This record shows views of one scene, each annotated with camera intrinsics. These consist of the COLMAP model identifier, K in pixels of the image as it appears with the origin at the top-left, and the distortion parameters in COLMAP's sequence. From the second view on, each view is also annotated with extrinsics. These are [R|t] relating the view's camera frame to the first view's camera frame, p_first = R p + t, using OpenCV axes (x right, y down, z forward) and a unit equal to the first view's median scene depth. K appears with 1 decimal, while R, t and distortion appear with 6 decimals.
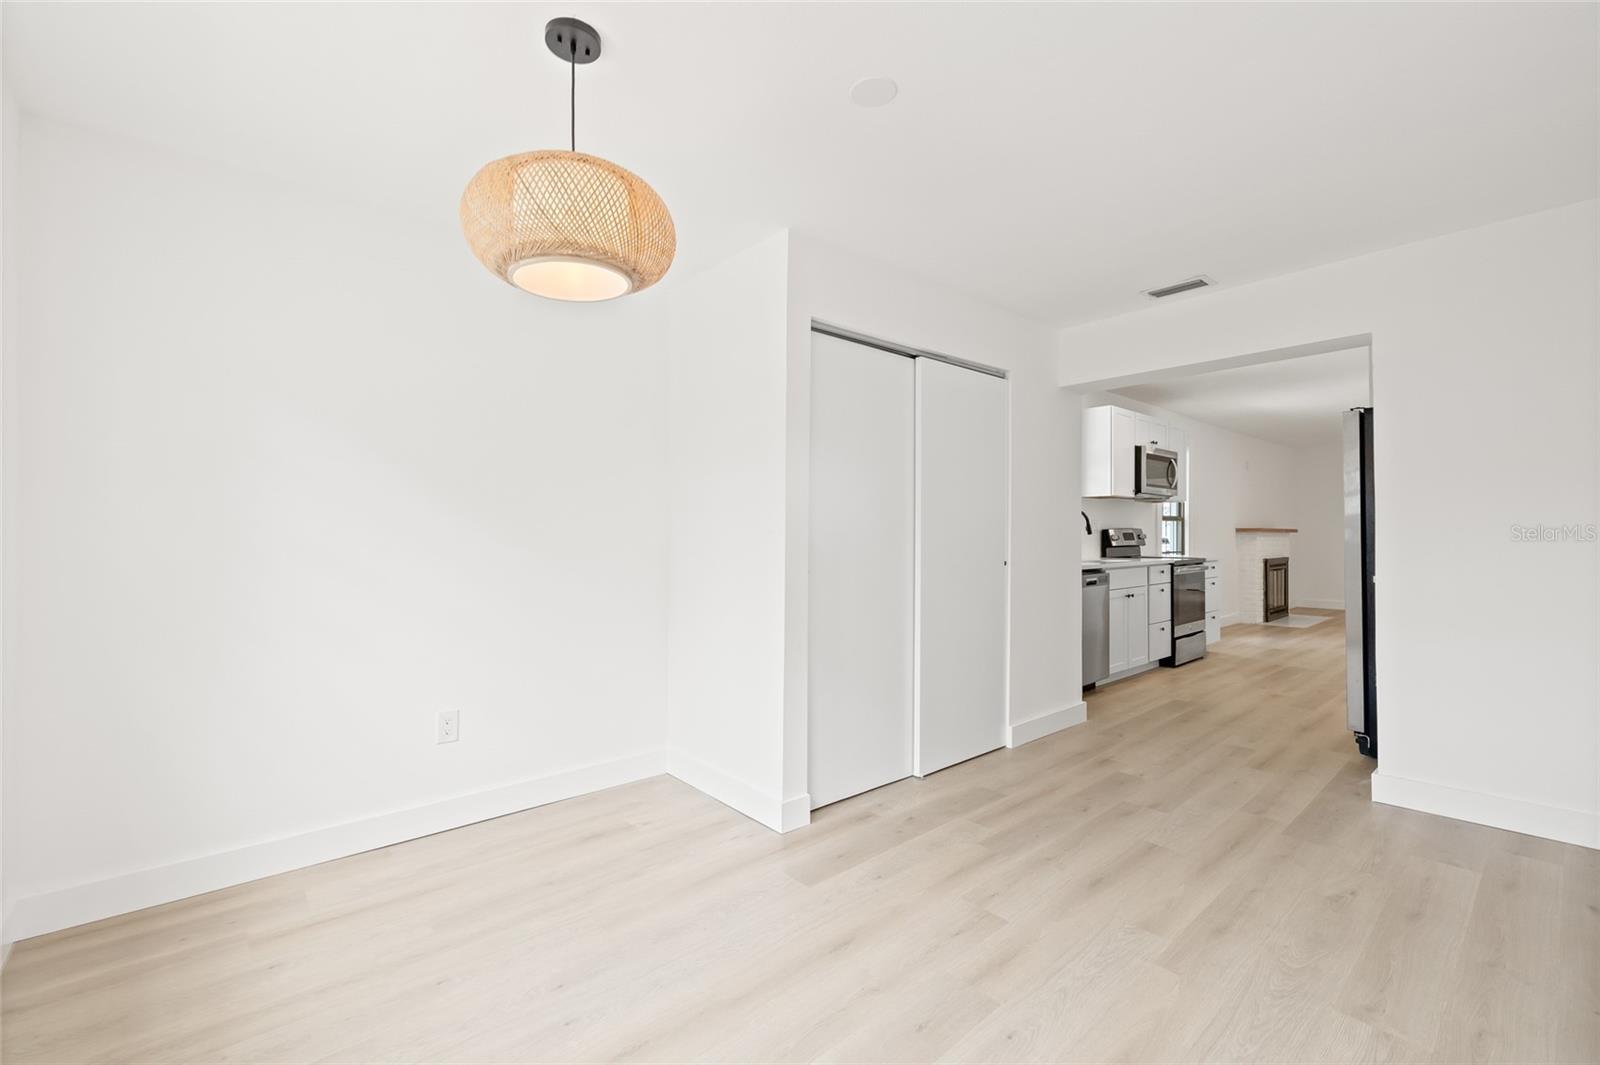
lens RADIAL K [[673.4, 0, 807.3], [0, 673.4, 529.5], [0, 0, 1]] dist [0.000926, -0.000314]
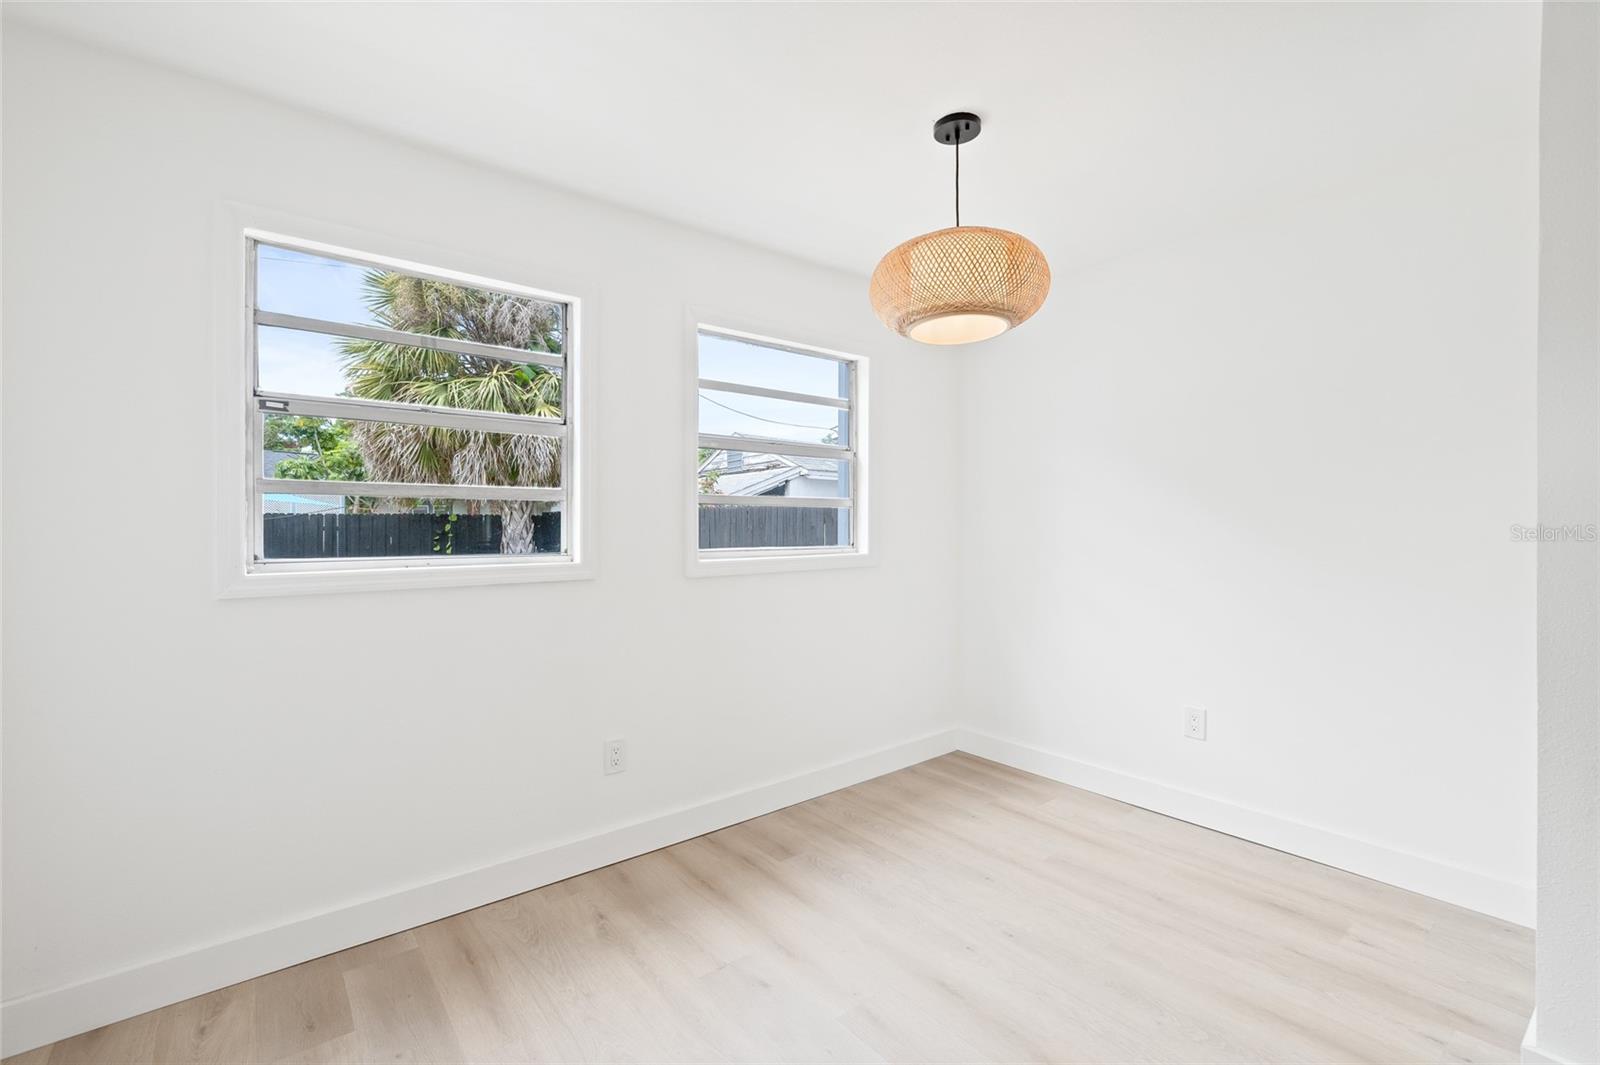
lens RADIAL K [[673.4, 0, 807.3], [0, 673.4, 529.5], [0, 0, 1]] dist [0.000926, -0.000314]
pose [[-0.022418, 0.002050, -0.999747, 0.208484], [0.009702, 0.999951, 0.001832, -0.003276], [0.999702, -0.009658, -0.022437, 0.184129]]
